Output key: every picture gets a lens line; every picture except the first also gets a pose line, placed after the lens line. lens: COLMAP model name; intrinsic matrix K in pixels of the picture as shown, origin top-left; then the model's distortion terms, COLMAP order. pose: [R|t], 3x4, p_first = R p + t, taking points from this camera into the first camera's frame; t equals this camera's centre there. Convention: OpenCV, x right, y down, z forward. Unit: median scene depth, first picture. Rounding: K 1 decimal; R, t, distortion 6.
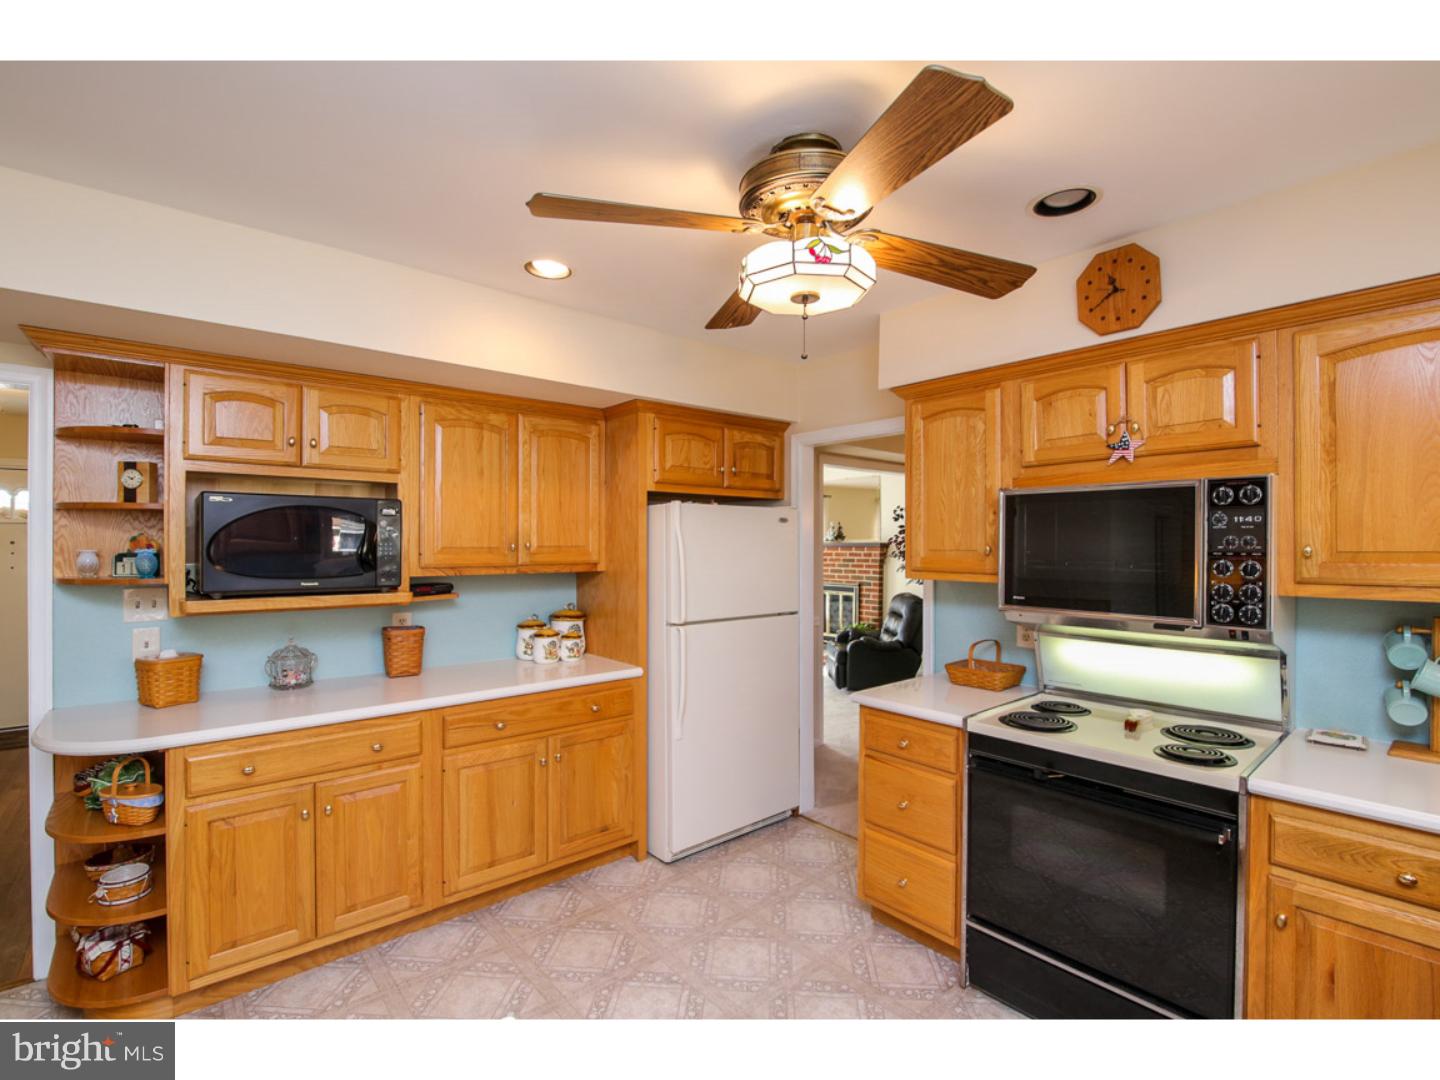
lens RADIAL K [[679.5, 0, 730.6], [0, 679.5, 545.4], [0, 0, 1]] dist [-0.011415, -0.000107]
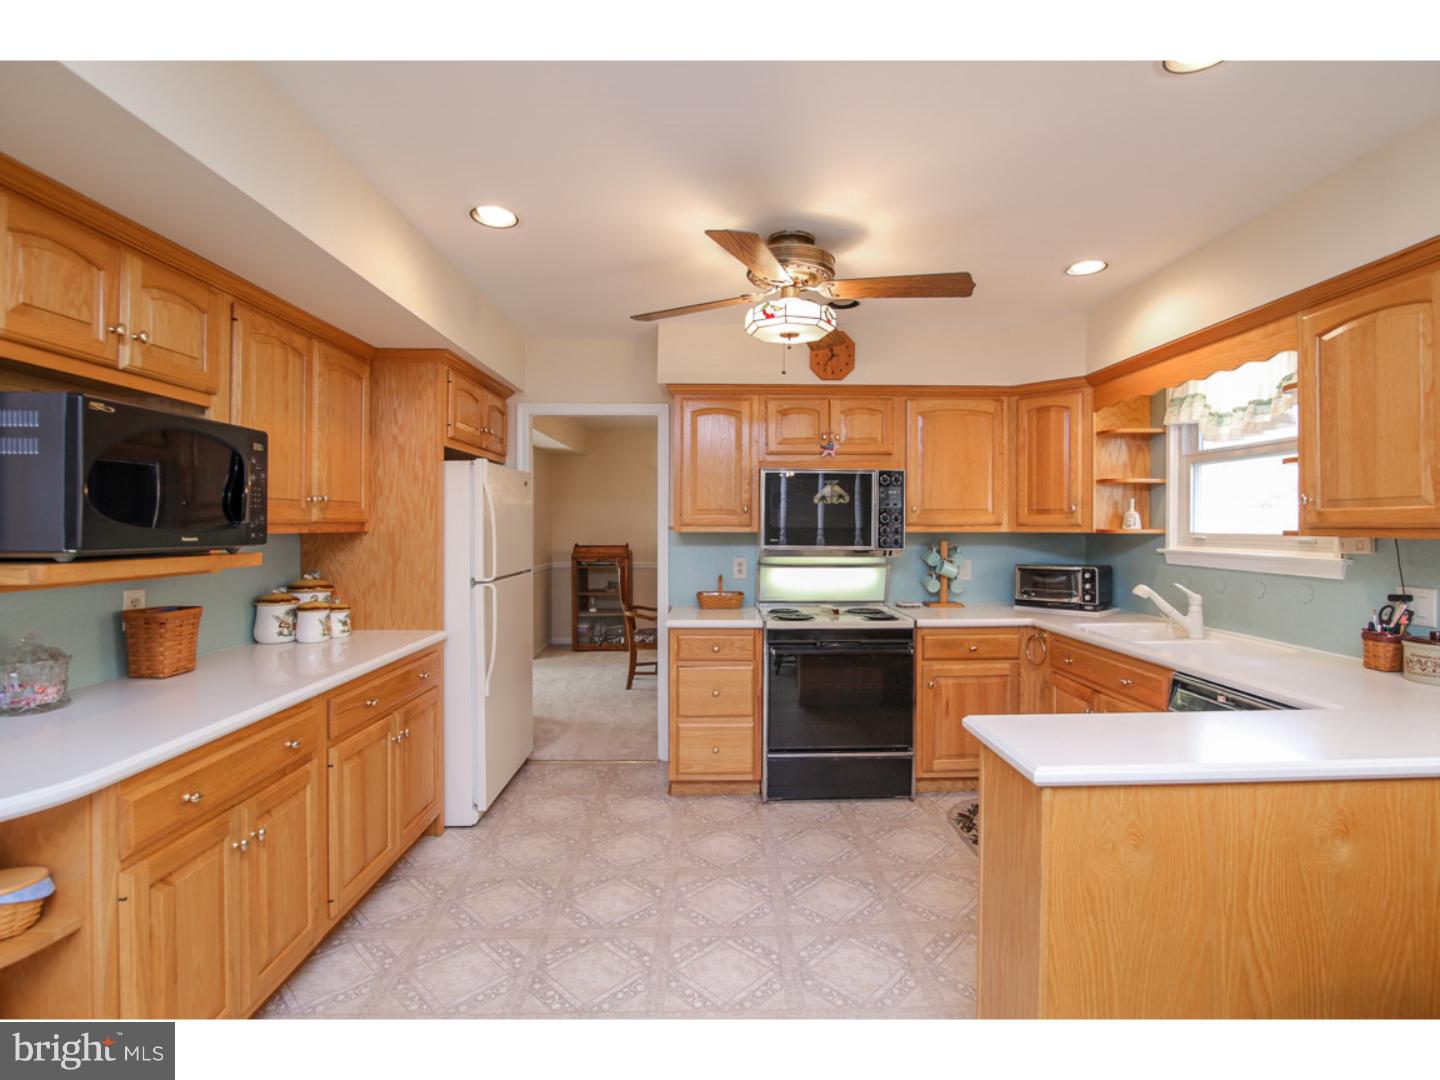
lens RADIAL K [[679.5, 0, 756.3], [0, 679.5, 527.2], [0, 0, 1]] dist [-0.011415, -0.000107]
pose [[0.615407, -0.003942, 0.788200, -0.830570], [0.001661, 0.999992, 0.003704, 0.043191], [-0.788208, -0.000970, 0.615409, 0.093855]]
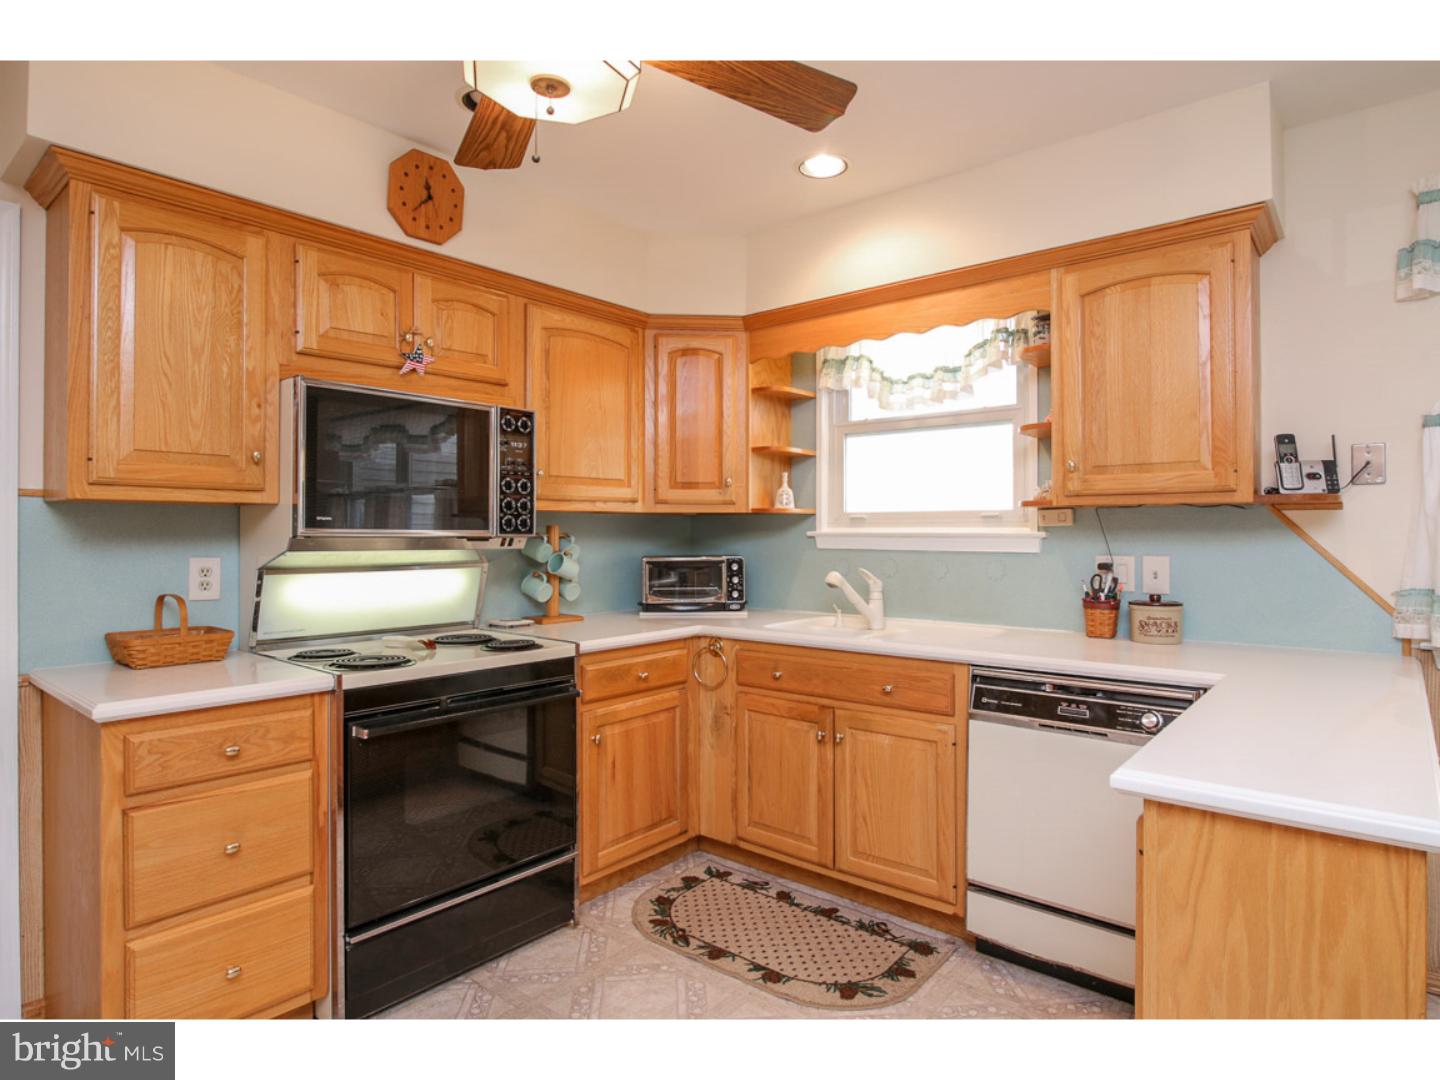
lens RADIAL K [[792.4, 0, 724.2], [0, 792.4, 532.6], [0, 0, 1]] dist [-0.005470, 0.002242]
pose [[-0.156371, -0.002029, 0.987696, -0.576129], [0.003002, 0.999992, 0.002529, 0.095310], [-0.987694, 0.003360, -0.156364, 0.706486]]
